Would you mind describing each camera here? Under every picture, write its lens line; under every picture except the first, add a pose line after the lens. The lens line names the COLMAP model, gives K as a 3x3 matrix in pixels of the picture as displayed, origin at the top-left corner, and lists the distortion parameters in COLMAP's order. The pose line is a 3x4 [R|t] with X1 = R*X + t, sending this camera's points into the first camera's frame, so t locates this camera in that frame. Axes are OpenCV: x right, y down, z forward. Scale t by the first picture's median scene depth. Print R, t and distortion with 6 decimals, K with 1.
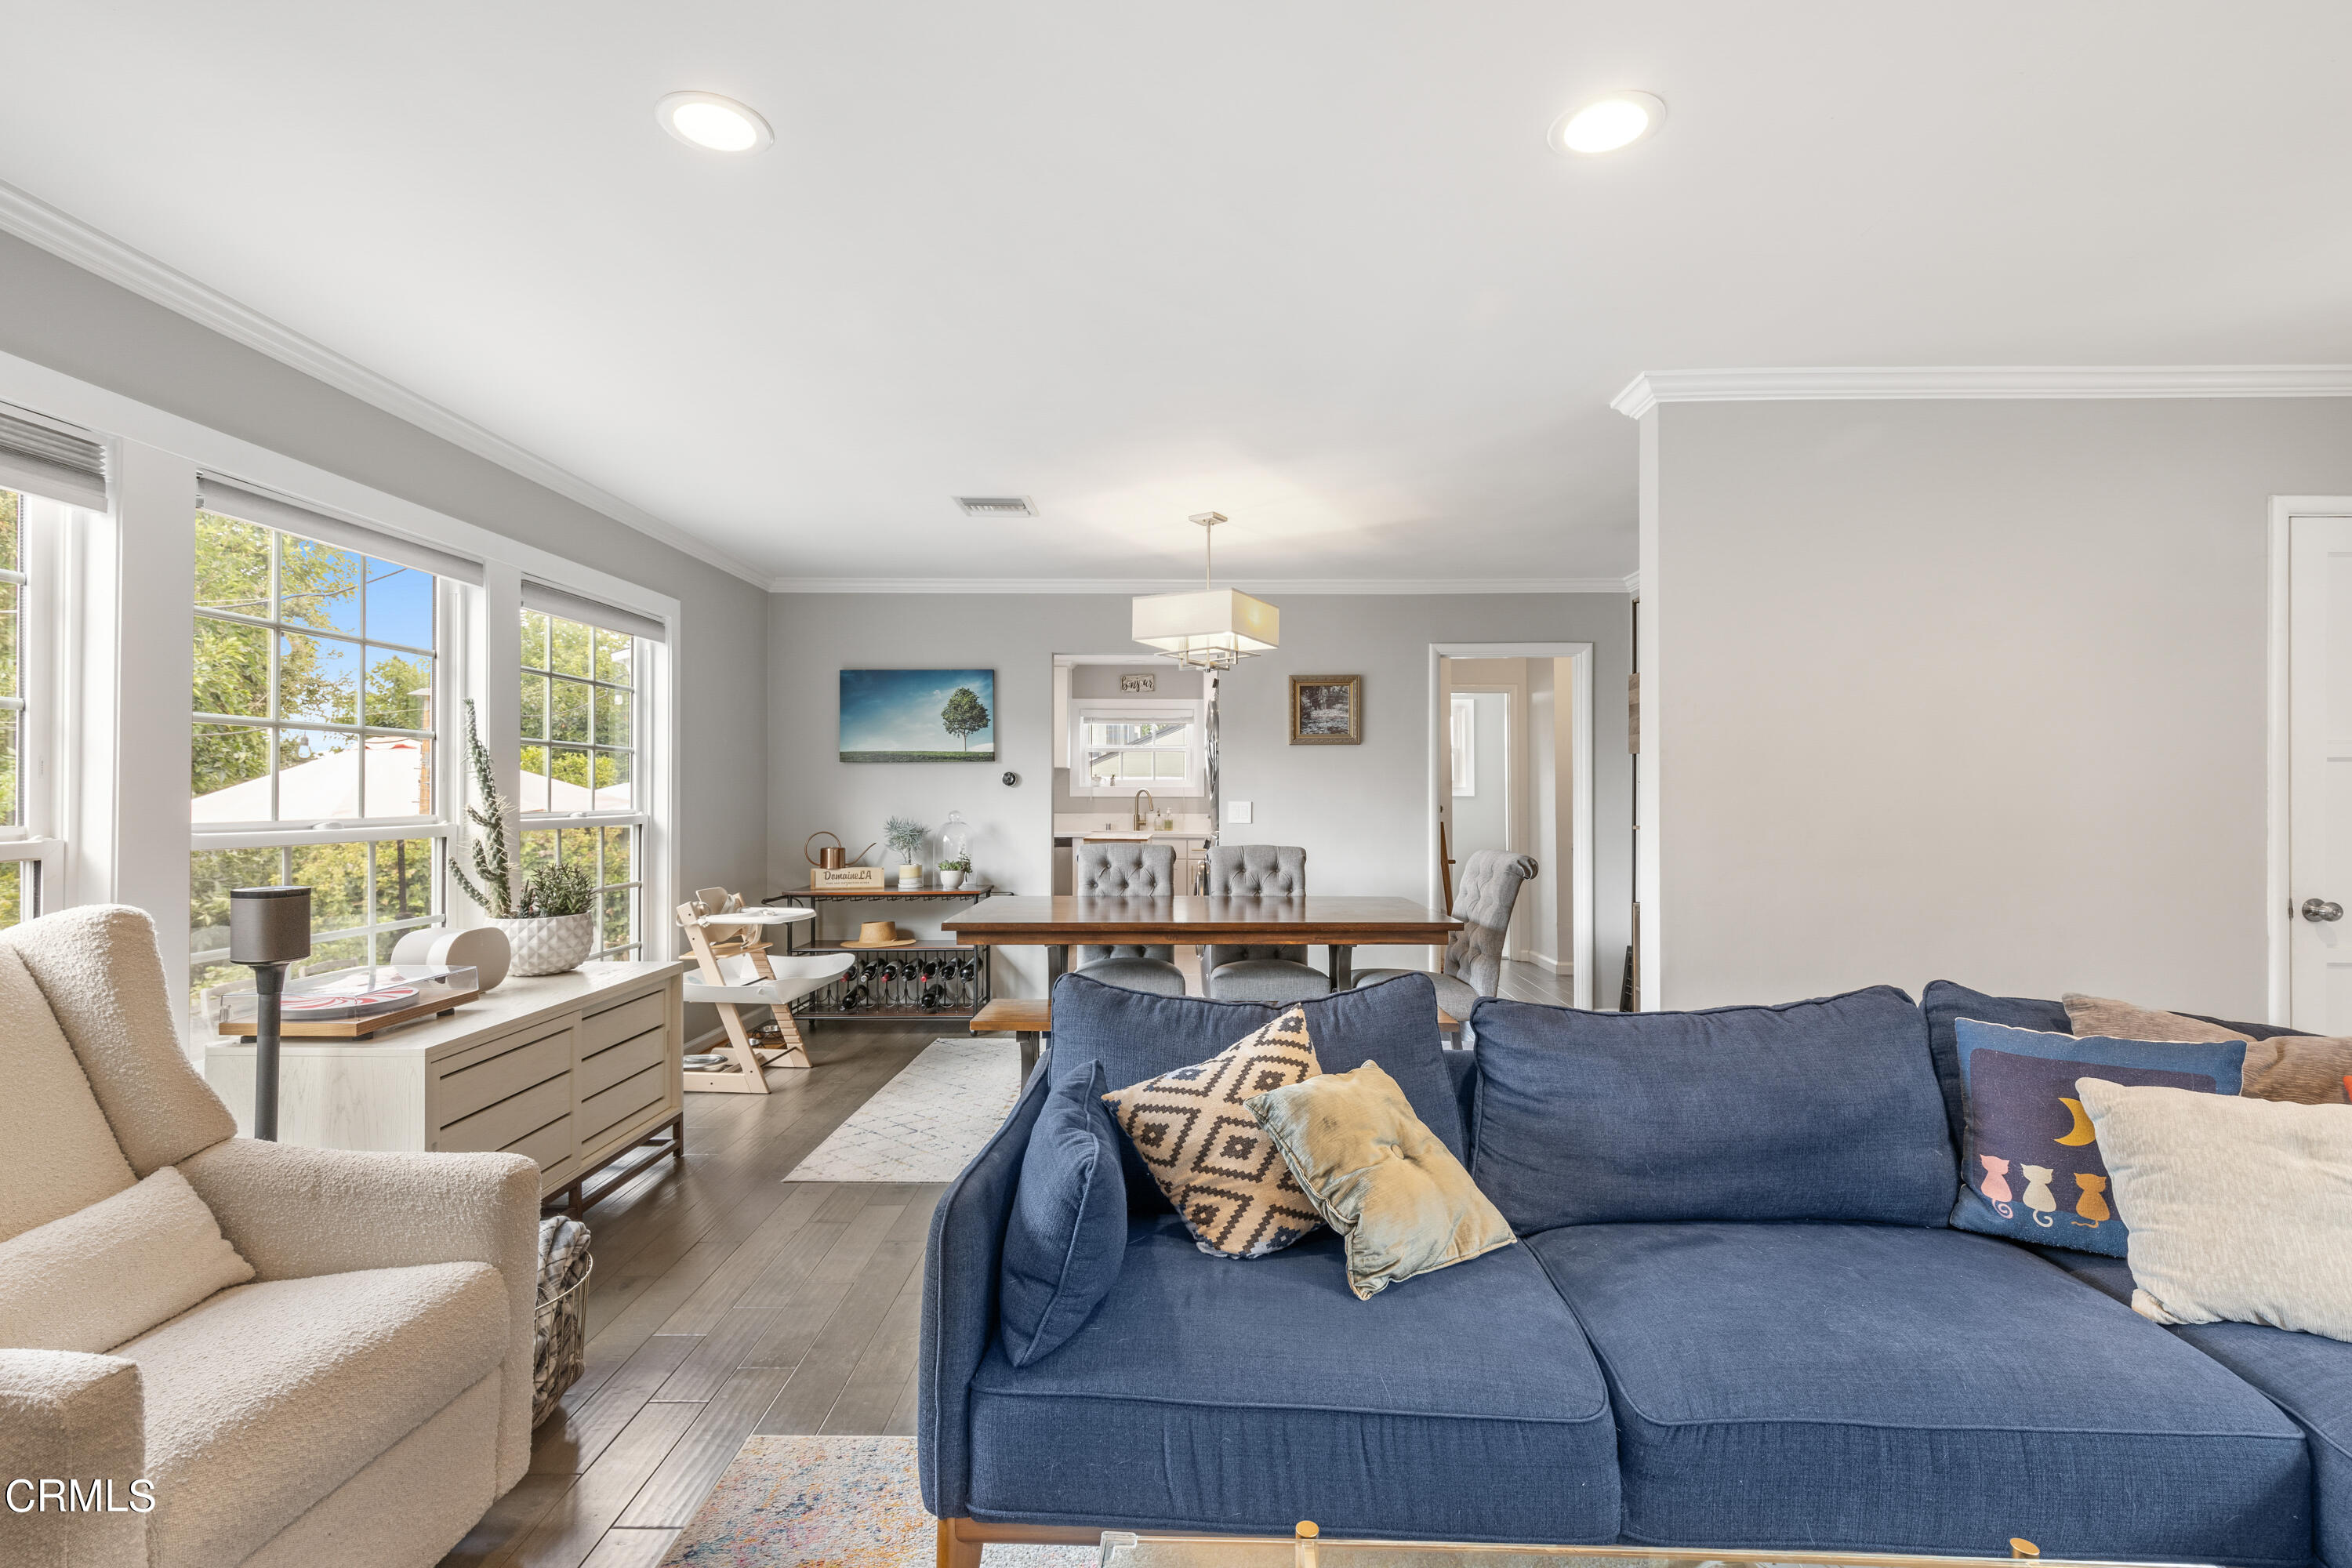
lens RADIAL K [[1075.7, 0, 1200.1], [0, 1075.7, 797.3], [0, 0, 1]] dist [0.001270, 0.021131]
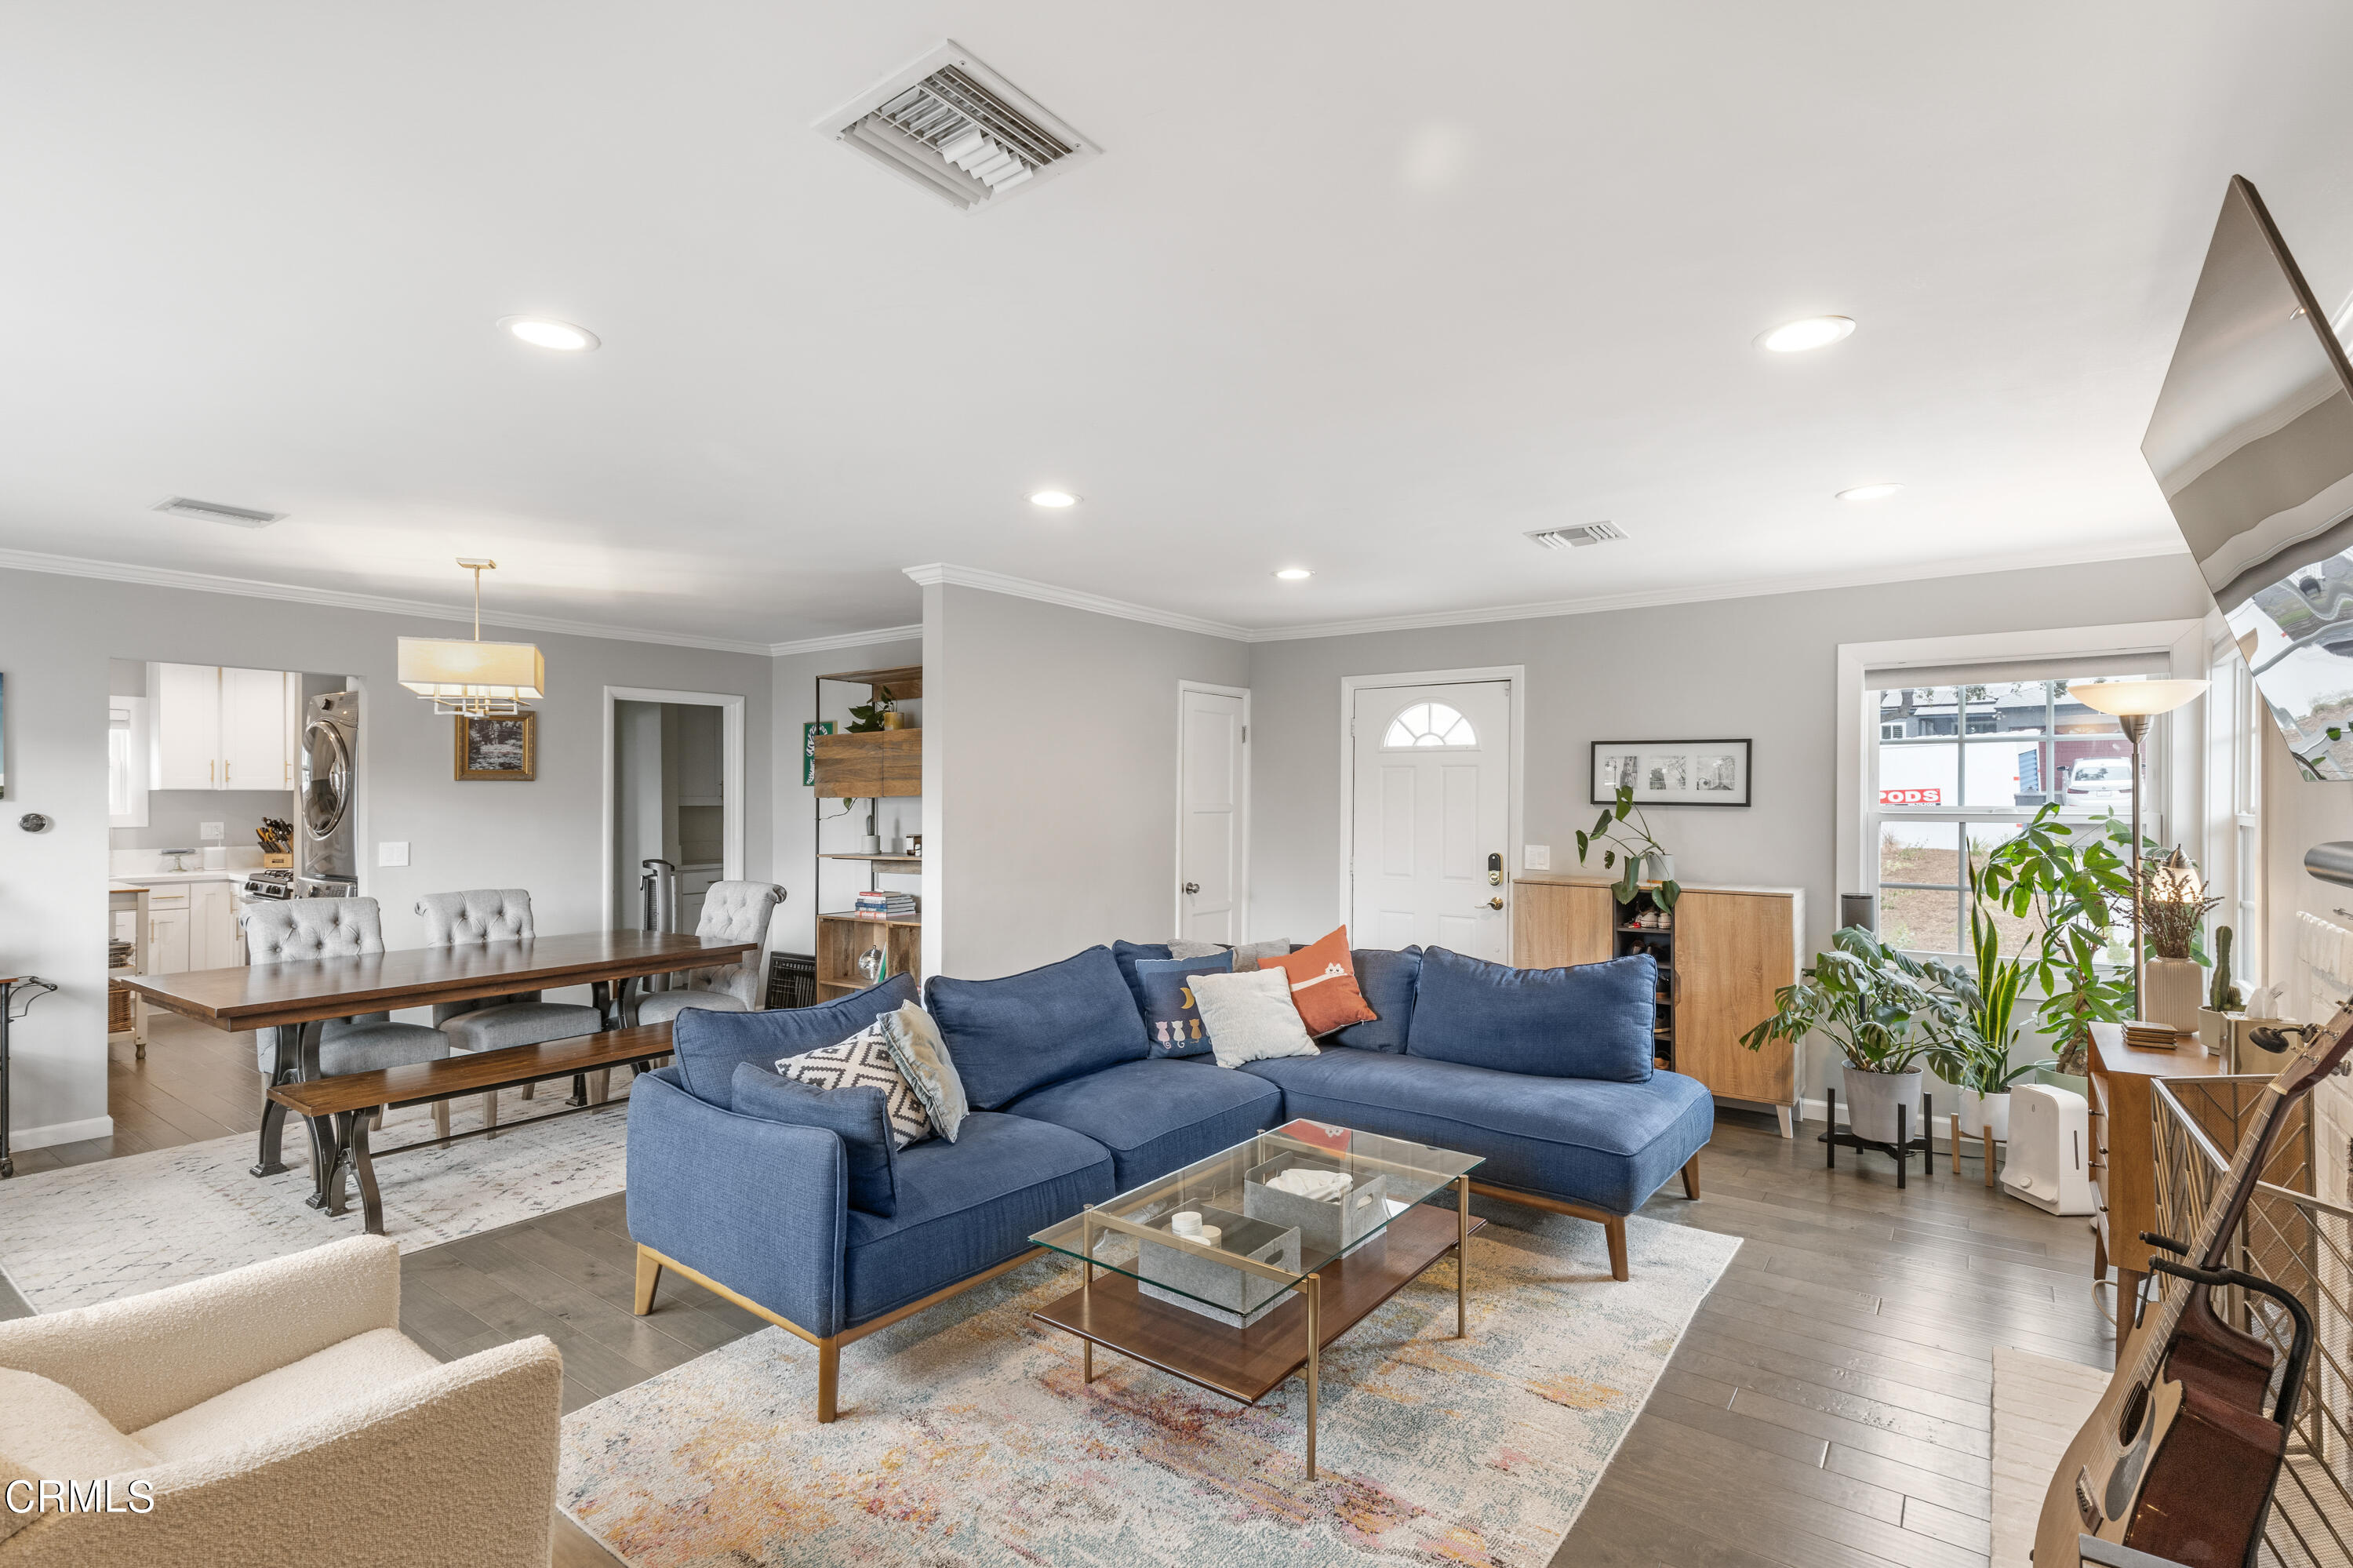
lens RADIAL K [[1120.7, 0, 1187.3], [0, 1120.7, 792.5], [0, 0, 1]] dist [0.010128, -0.000141]
pose [[0.596809, 0.002487, 0.802380, -0.388105], [0.002247, 0.999986, -0.004770, -0.038150], [-0.802380, 0.004650, 0.596795, -0.128094]]
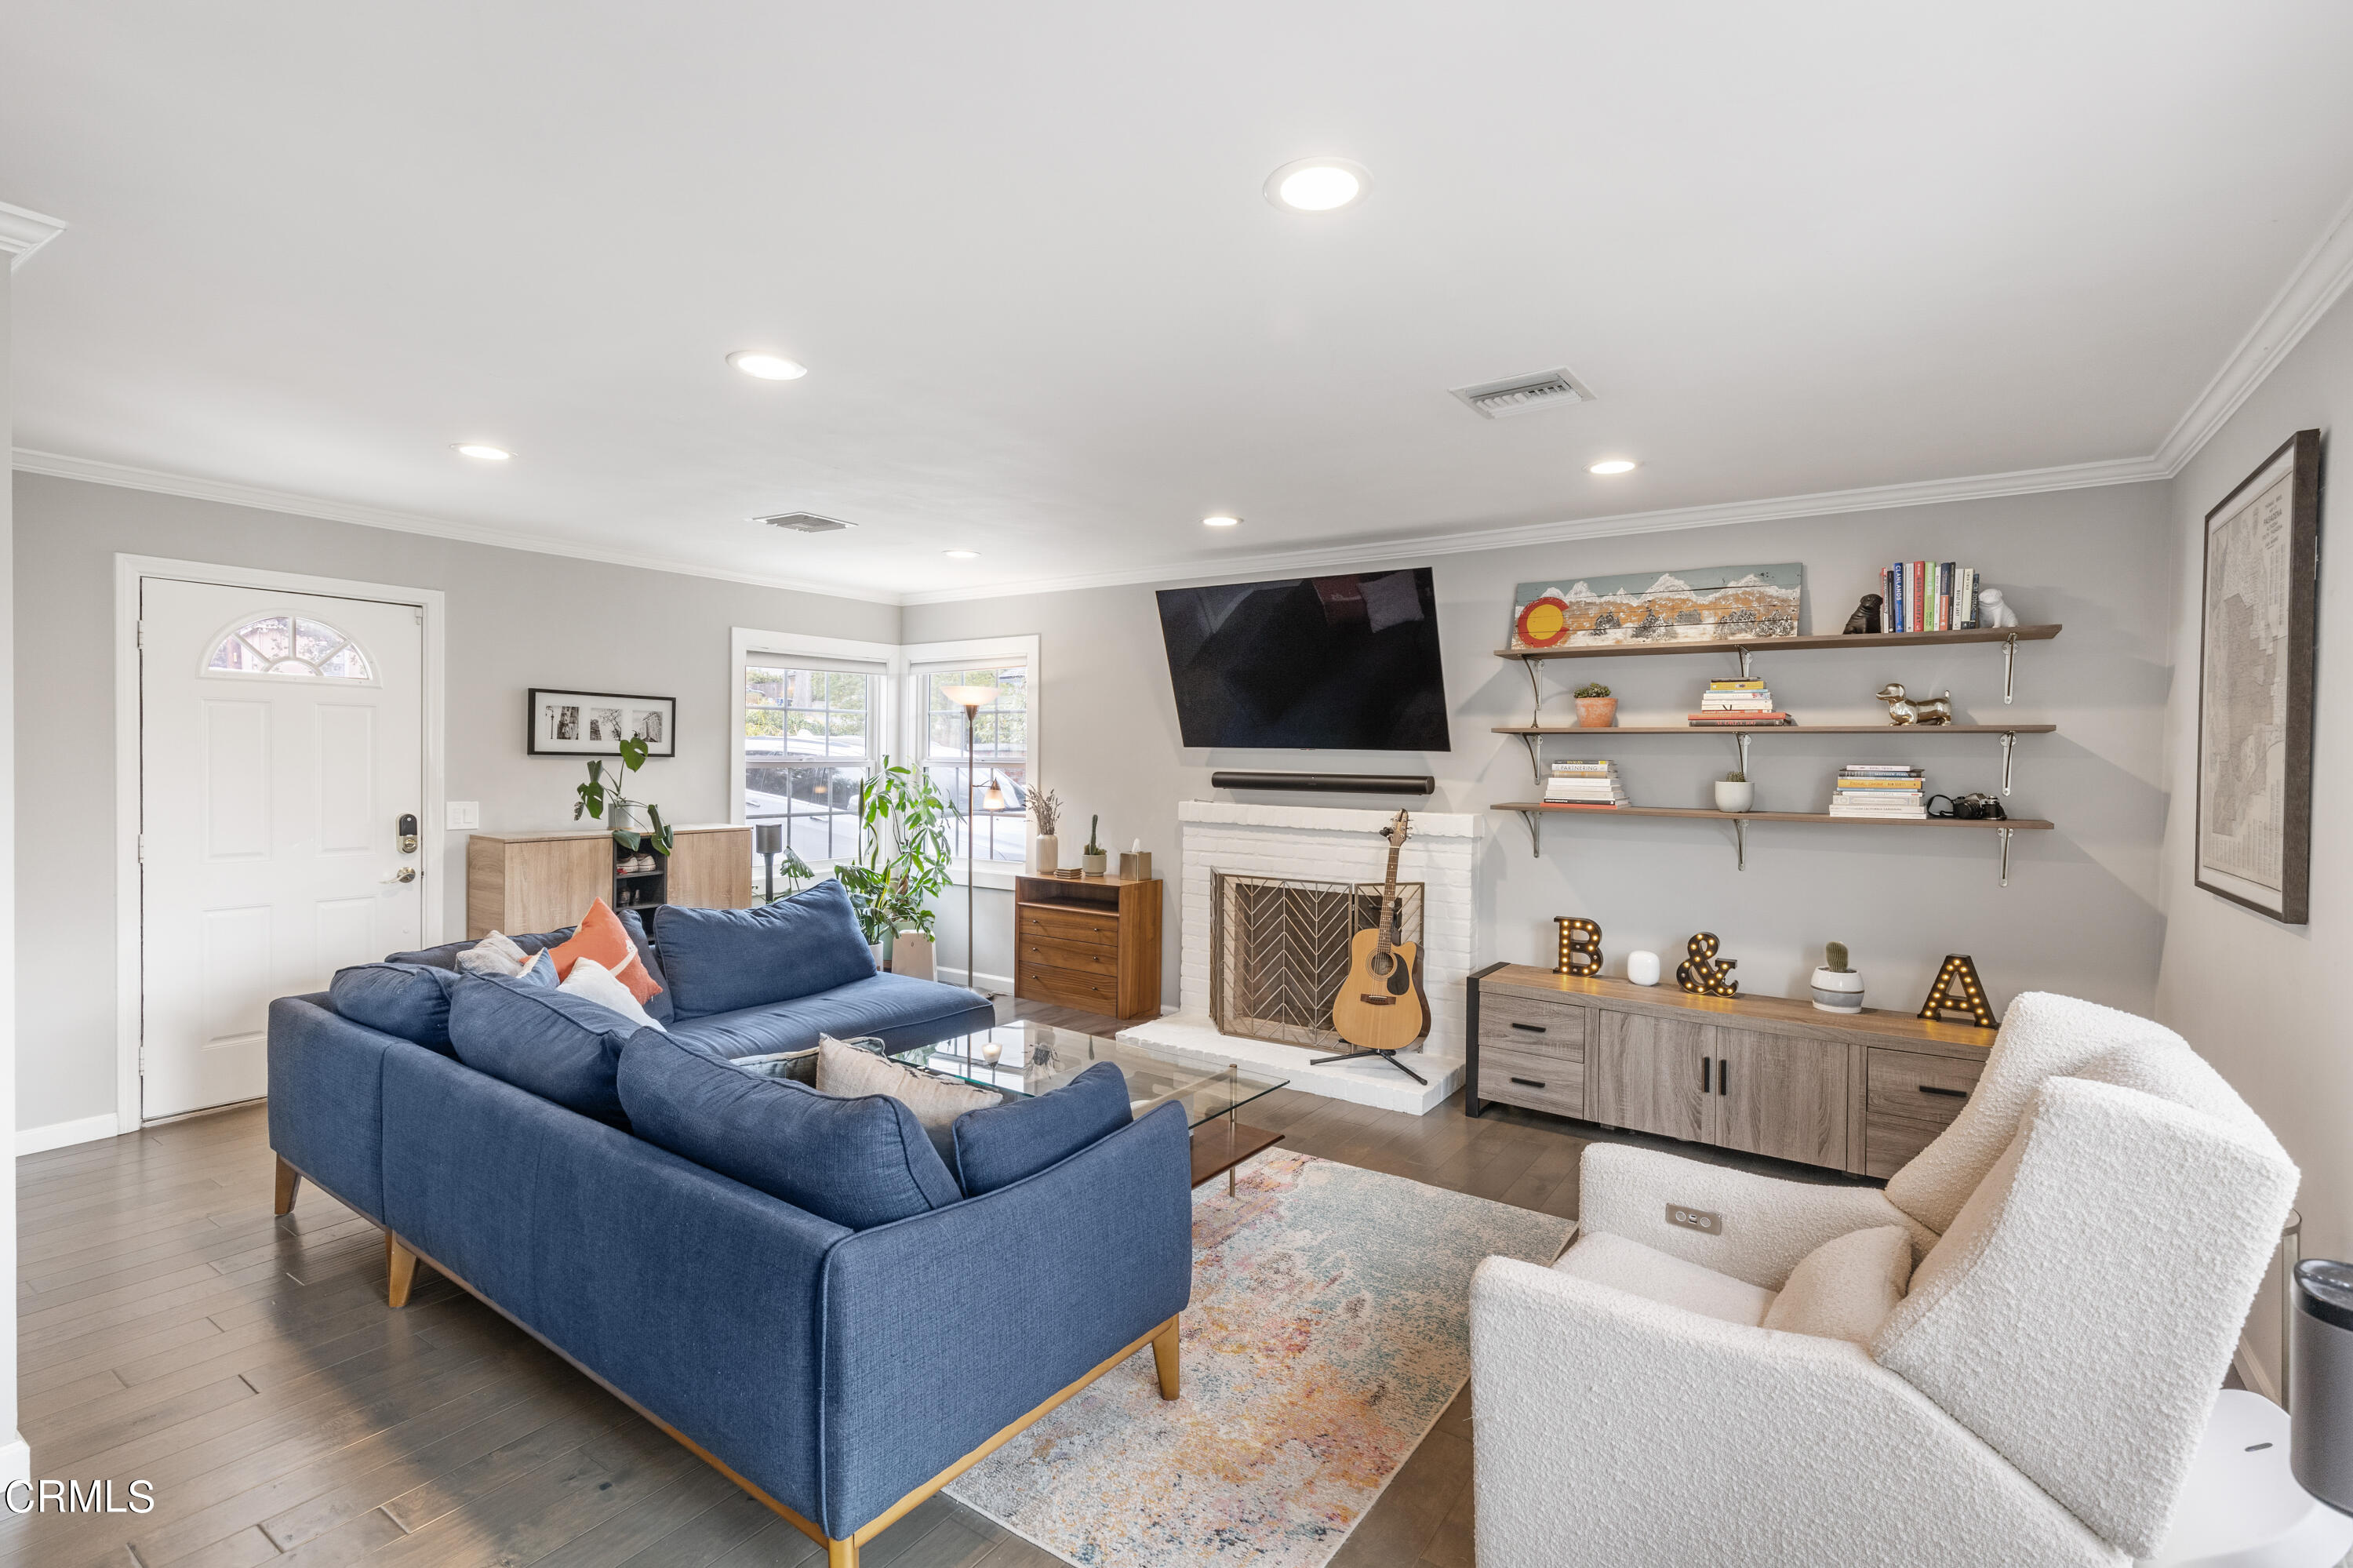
lens RADIAL K [[1094.9, 0, 1176.5], [0, 1094.9, 784.0], [0, 0, 1]] dist [0.035210, 0.000022]
pose [[-0.821606, -0.026303, 0.569448, -0.347778], [-0.010003, 0.999446, 0.031732, -0.042656], [-0.569968, 0.020375, -0.821414, 0.727591]]
